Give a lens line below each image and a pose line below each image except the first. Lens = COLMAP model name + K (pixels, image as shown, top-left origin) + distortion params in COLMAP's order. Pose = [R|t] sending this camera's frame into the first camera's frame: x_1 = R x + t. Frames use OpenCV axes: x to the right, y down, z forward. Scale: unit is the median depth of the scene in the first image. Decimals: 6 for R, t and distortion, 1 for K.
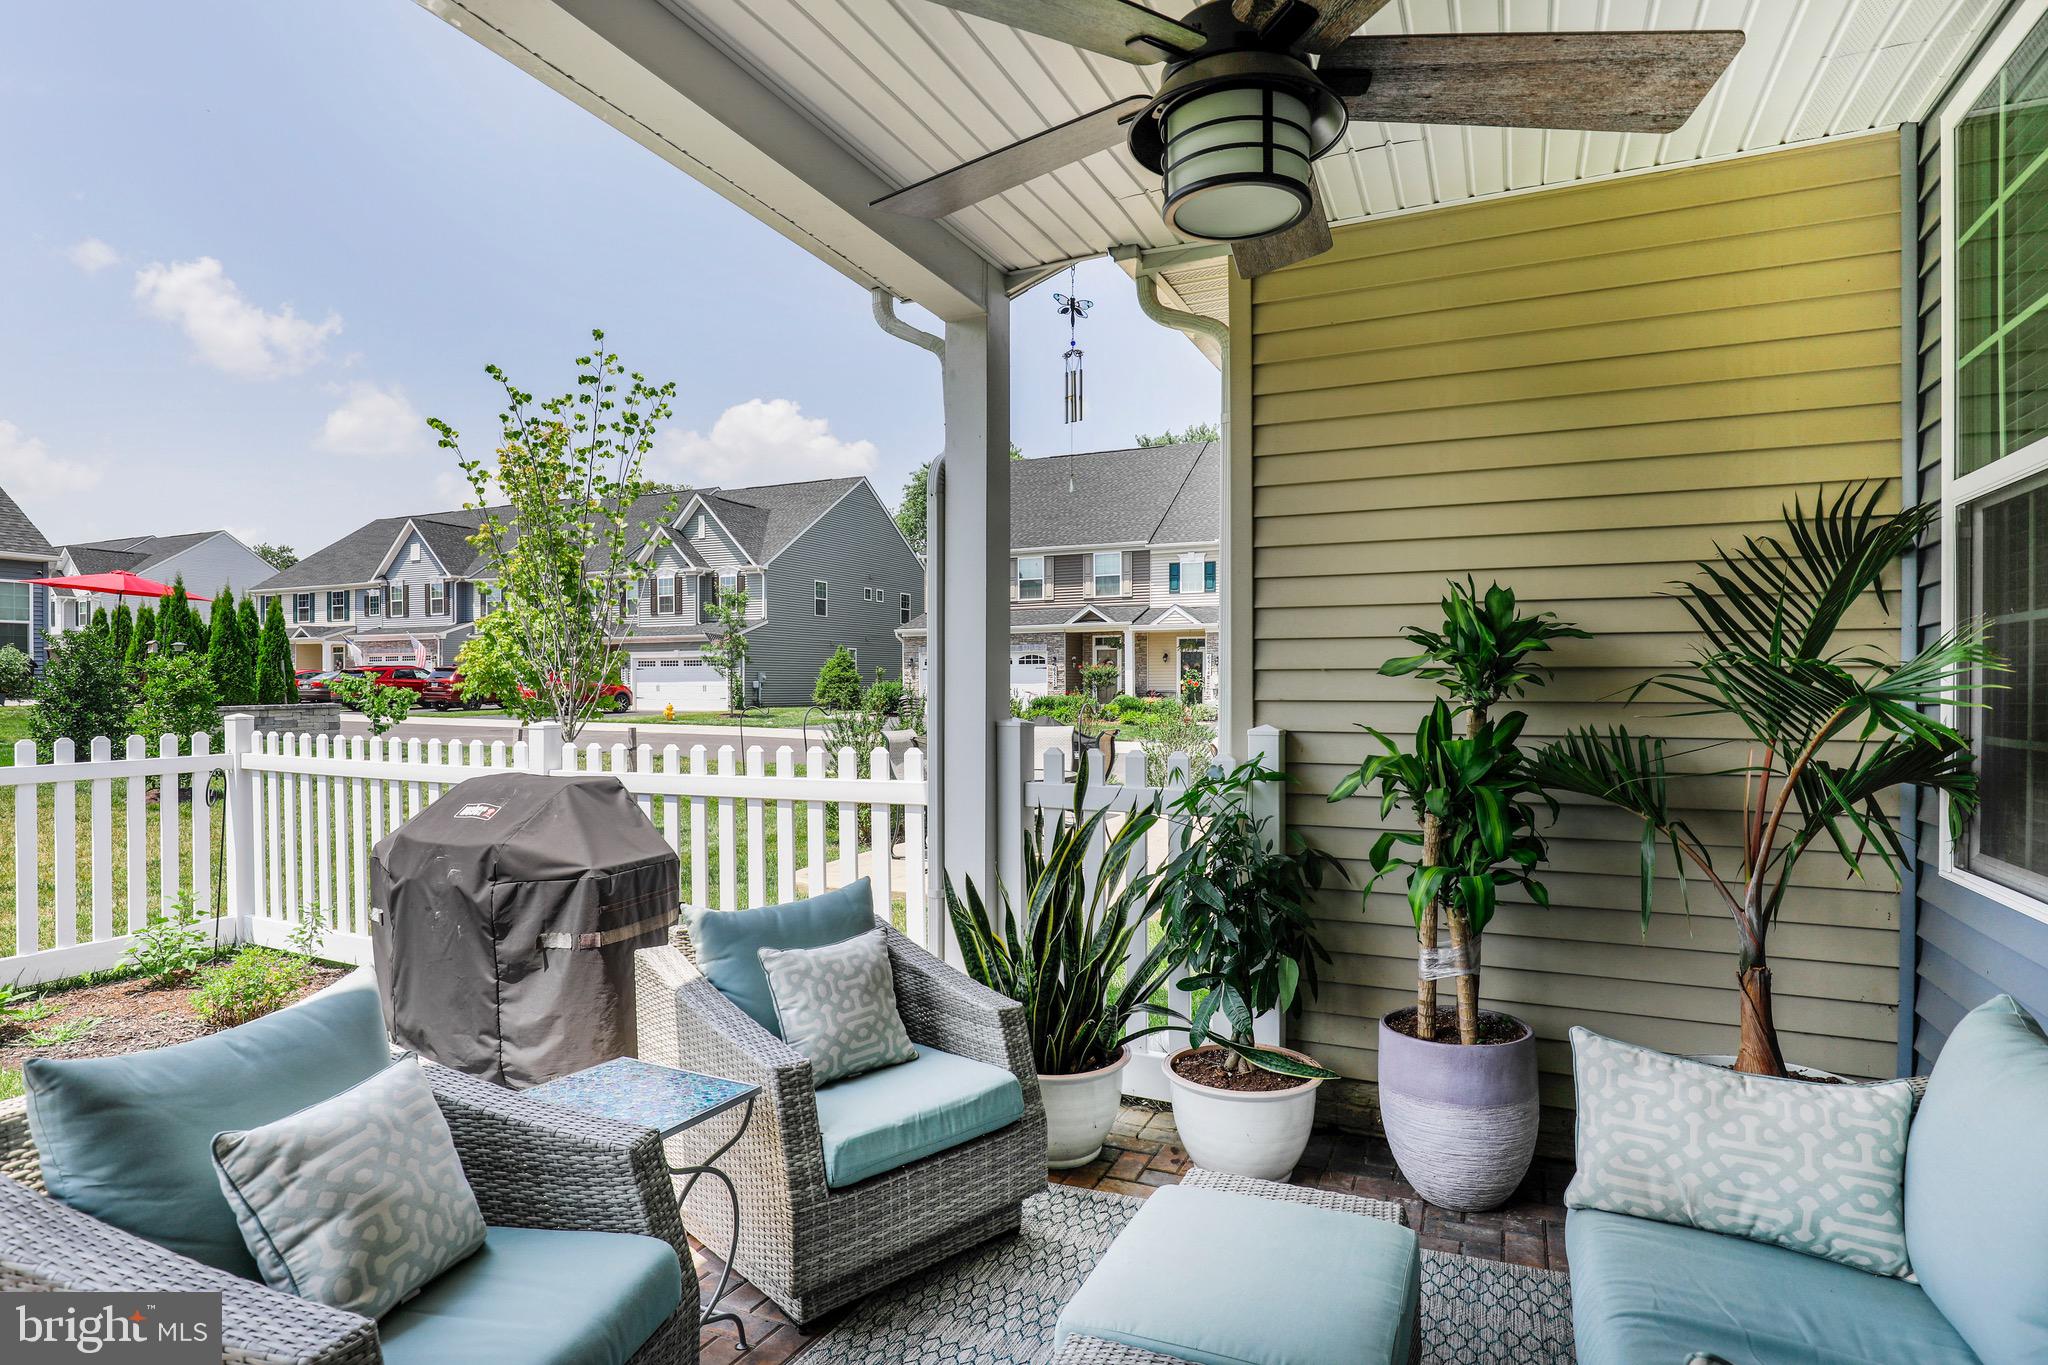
lens RADIAL K [[1011.4, 0, 1024.0], [0, 1011.4, 682.5], [0, 0, 1]] dist [-0.003054, -0.000833]
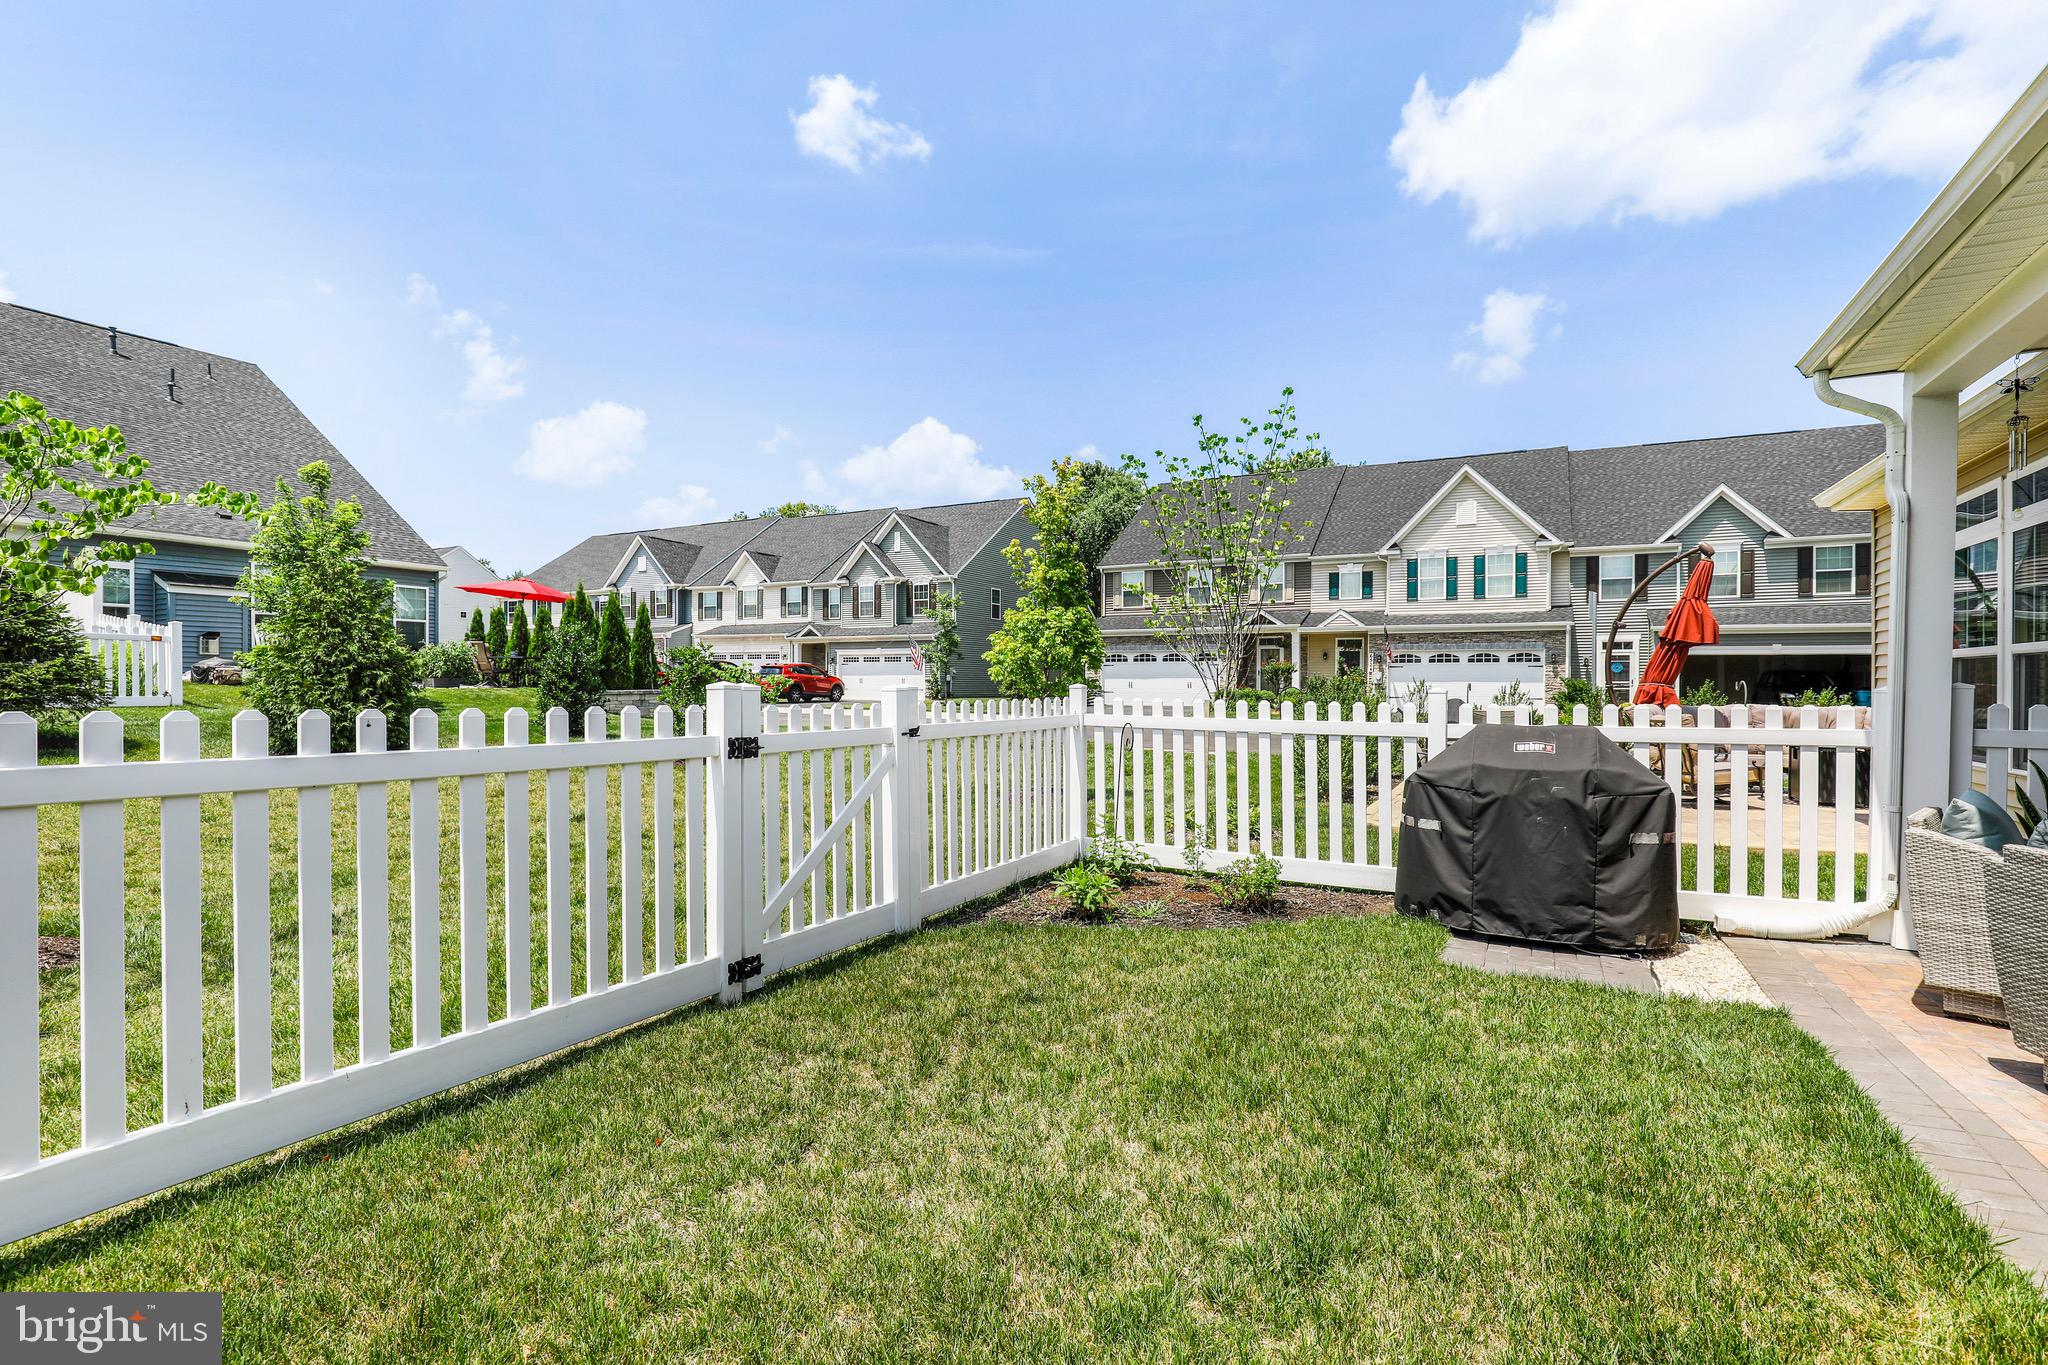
lens RADIAL K [[907.0, 0, 1024.0], [0, 907.0, 682.5], [0, 0, 1]] dist [-0.021685, 0.004736]
pose [[0.998550, 0.006681, -0.053414, -0.123603], [-0.006573, 0.999976, 0.002196, 0.004199], [0.053427, -0.001841, 0.998570, -0.028341]]
